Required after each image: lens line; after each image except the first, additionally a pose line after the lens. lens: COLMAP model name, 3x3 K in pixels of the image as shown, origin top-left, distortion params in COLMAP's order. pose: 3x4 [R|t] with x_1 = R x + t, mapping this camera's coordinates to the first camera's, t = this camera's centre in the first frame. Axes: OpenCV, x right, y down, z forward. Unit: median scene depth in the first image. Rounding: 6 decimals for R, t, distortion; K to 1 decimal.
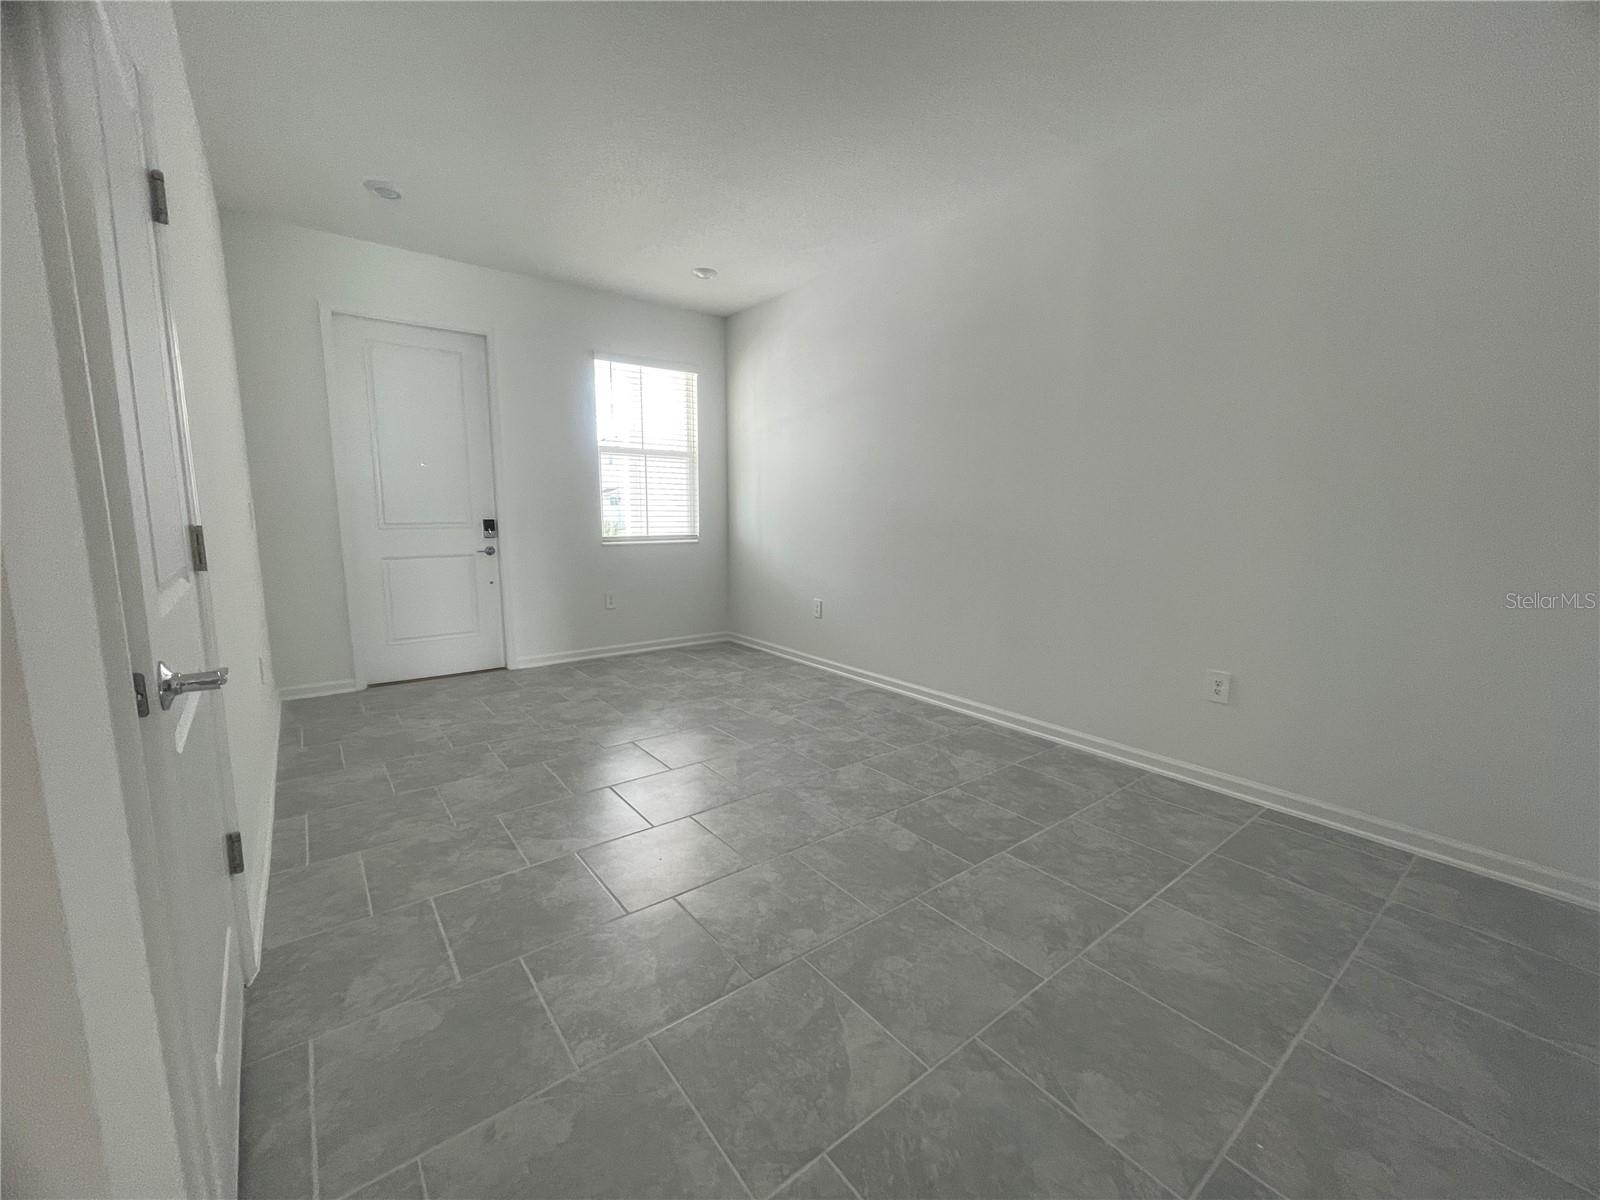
lens RADIAL K [[645.7, 0, 794.2], [0, 645.7, 601.3], [0, 0, 1]] dist [-0.007092, 0.000051]
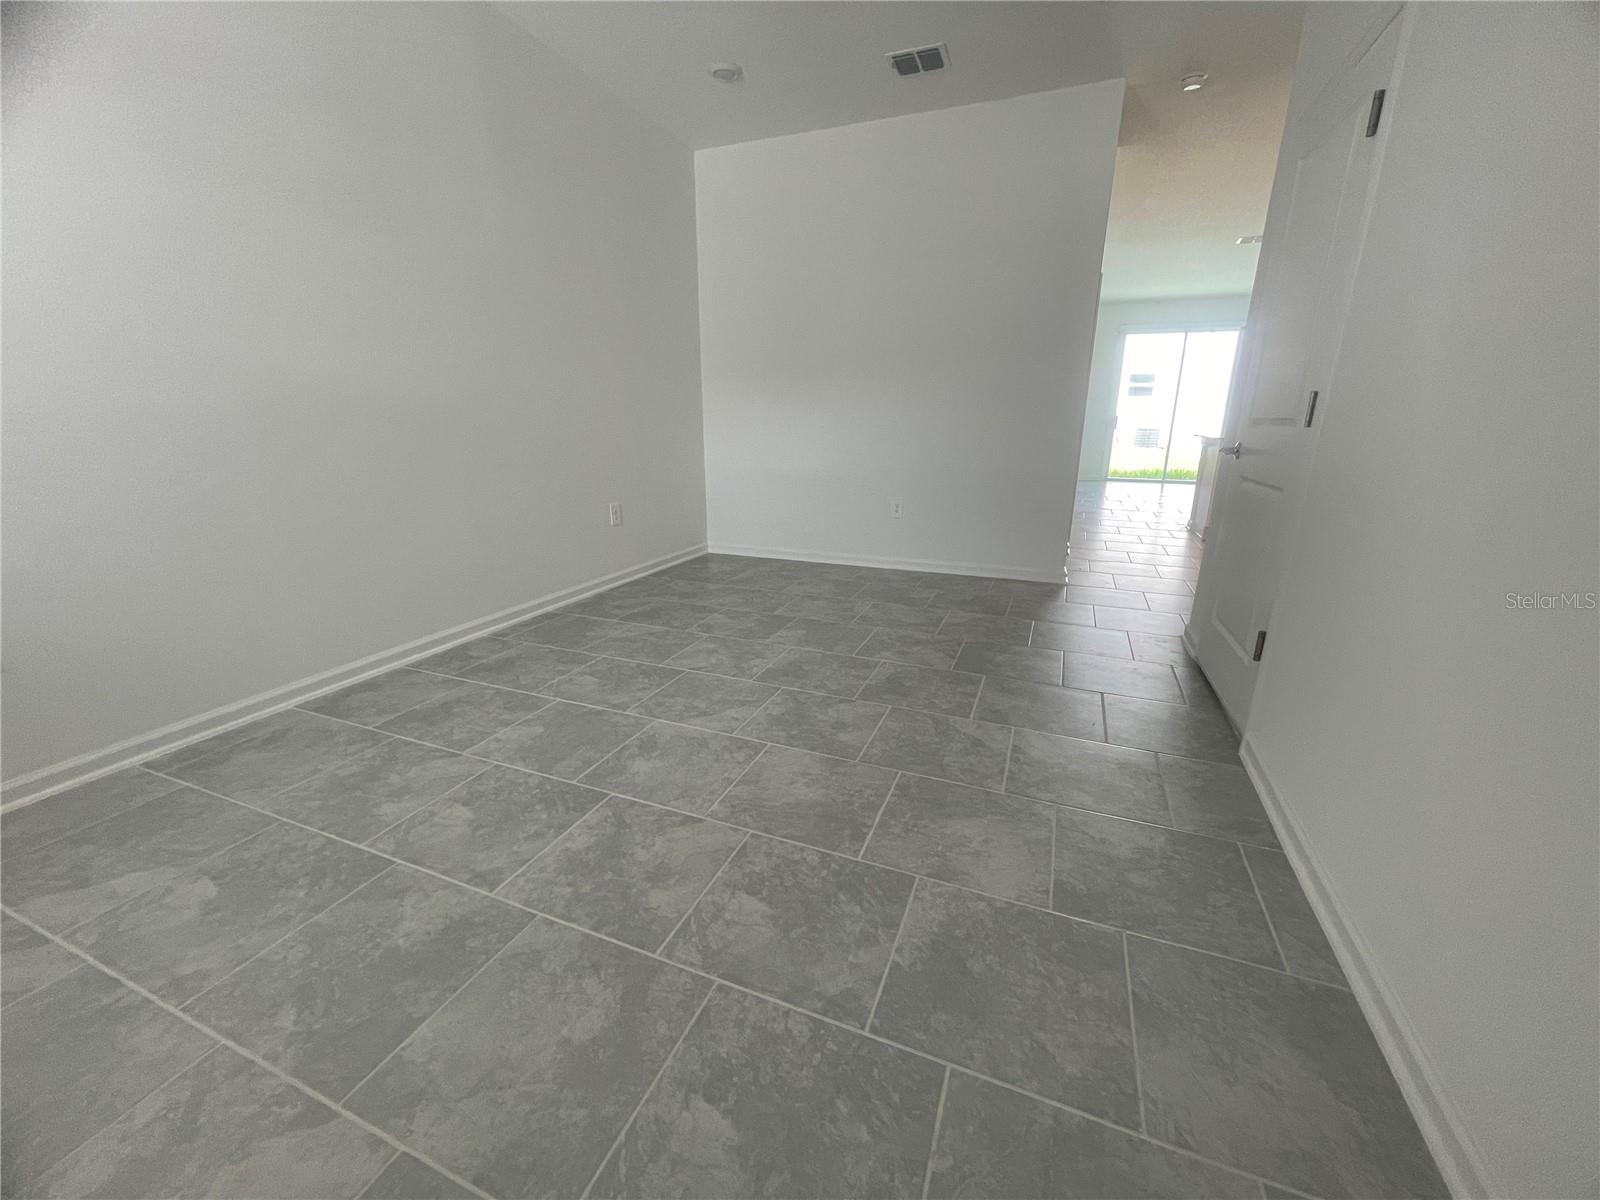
lens RADIAL K [[645.7, 0, 794.2], [0, 645.7, 601.3], [0, 0, 1]] dist [-0.007092, 0.000051]
pose [[-0.498541, -0.251673, 0.829528, -0.595011], [0.112189, 0.930148, 0.349625, -0.110832], [-0.859576, 0.267366, -0.435482, 0.965660]]
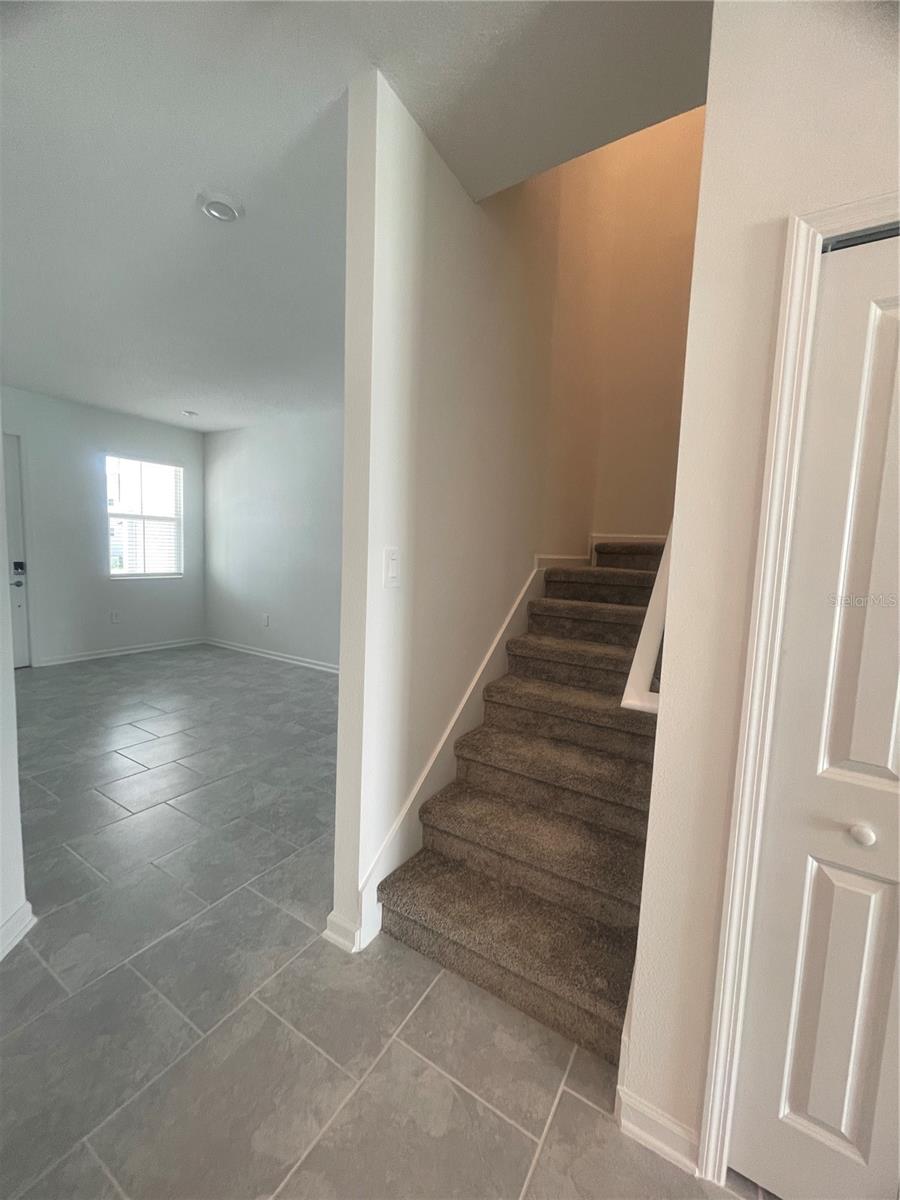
lens RADIAL K [[484.3, 0, 450.0], [0, 484.3, 593.5], [0, 0, 1]] dist [-0.007092, 0.000051]
pose [[0.933541, 0.001071, 0.358468, 0.042884], [0.013812, 0.999146, -0.038954, -0.003002], [-0.358203, 0.041316, 0.932729, -0.402385]]
